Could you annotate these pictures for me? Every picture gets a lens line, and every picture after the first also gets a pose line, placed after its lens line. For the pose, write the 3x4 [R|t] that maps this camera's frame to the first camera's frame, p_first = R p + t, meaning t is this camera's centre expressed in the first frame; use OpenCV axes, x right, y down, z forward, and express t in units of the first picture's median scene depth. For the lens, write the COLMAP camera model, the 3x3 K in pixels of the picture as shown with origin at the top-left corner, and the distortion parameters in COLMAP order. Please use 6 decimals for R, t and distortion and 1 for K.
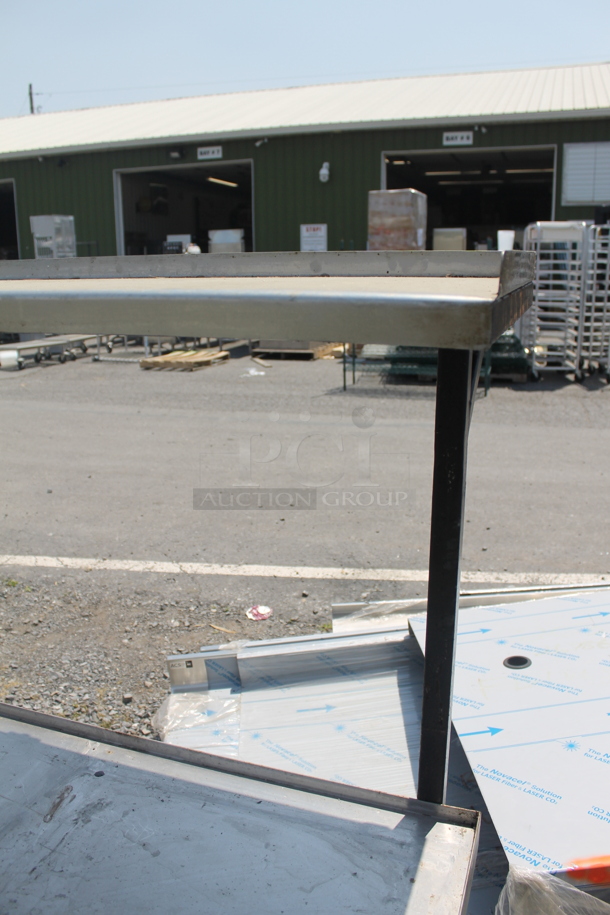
lens RADIAL K [[769.4, 0, 295.8], [0, 769.4, 460.1], [0, 0, 1]] dist [-0.172375, 0.151897]
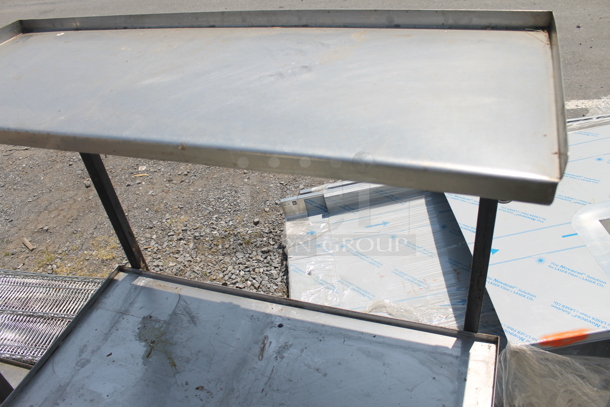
lens RADIAL K [[513.0, 0, 305.0], [0, 513.0, 203.5], [0, 0, 1]] dist [-0.172375, 0.151897]
pose [[0.993419, -0.096576, -0.061570, -0.045033], [0.113145, 0.910953, 0.396690, -0.138067], [0.017776, -0.401046, 0.915885, 0.004172]]
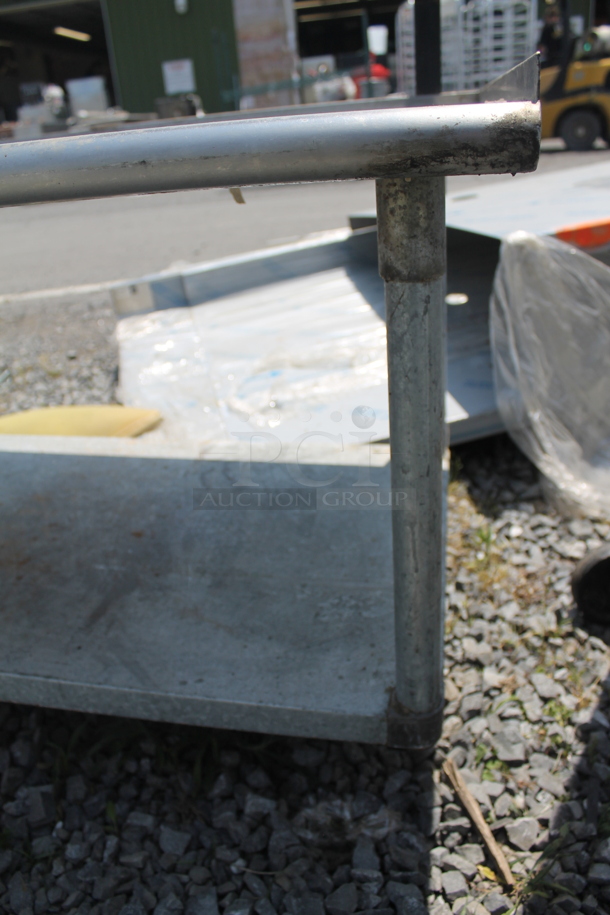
lens RADIAL K [[765.9, 0, 294.4], [0, 765.9, 459.5], [0, 0, 1]] dist [-0.167236, 0.139351]
pose [[0.983622, -0.136874, 0.117276, -0.070911], [0.115673, 0.978343, 0.171654, 0.296757], [-0.138231, -0.155277, 0.978152, -0.005995]]
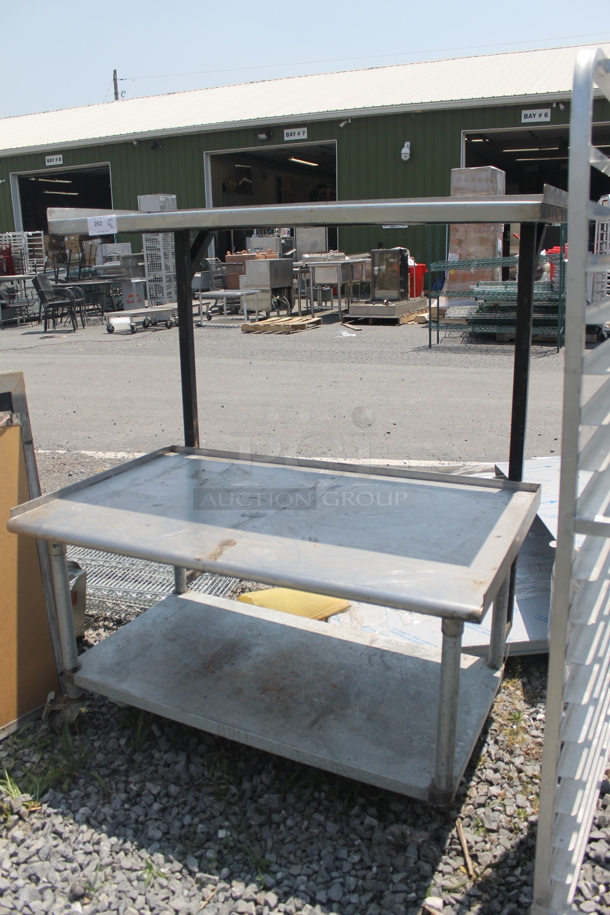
lens RADIAL K [[765.9, 0, 294.4], [0, 765.9, 459.5], [0, 0, 1]] dist [-0.167236, 0.139351]
pose [[0.995259, 0.012574, -0.096448, -0.077215], [-0.010132, 0.999617, 0.025771, 0.143180], [0.096735, -0.024672, 0.995004, -0.386227]]
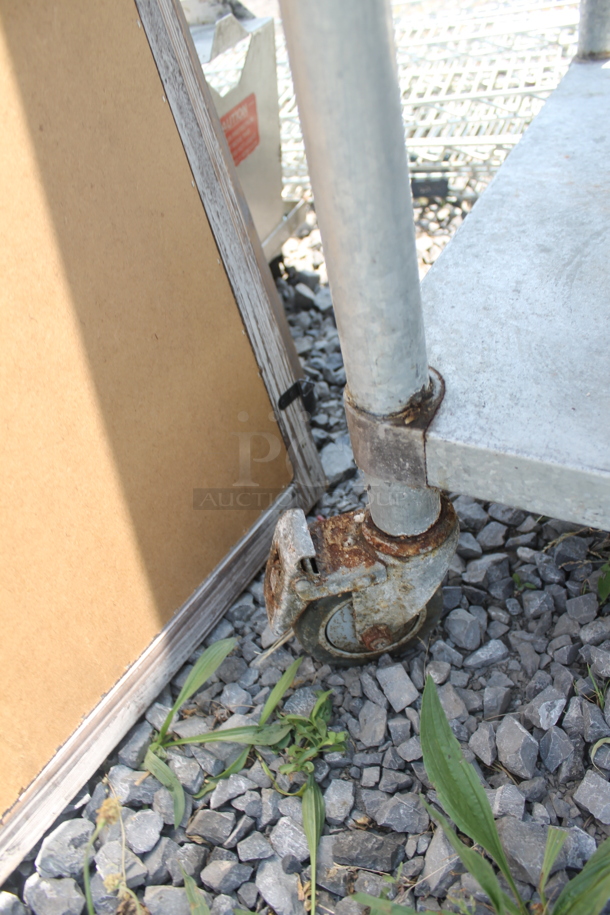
lens RADIAL K [[765.9, 0, 294.4], [0, 765.9, 459.5], [0, 0, 1]] dist [-0.167236, 0.139351]
pose [[0.977056, -0.051232, -0.206727, -0.364934], [0.146636, 0.865760, 0.478495, 0.317195], [0.154462, -0.497830, 0.853409, 0.218122]]
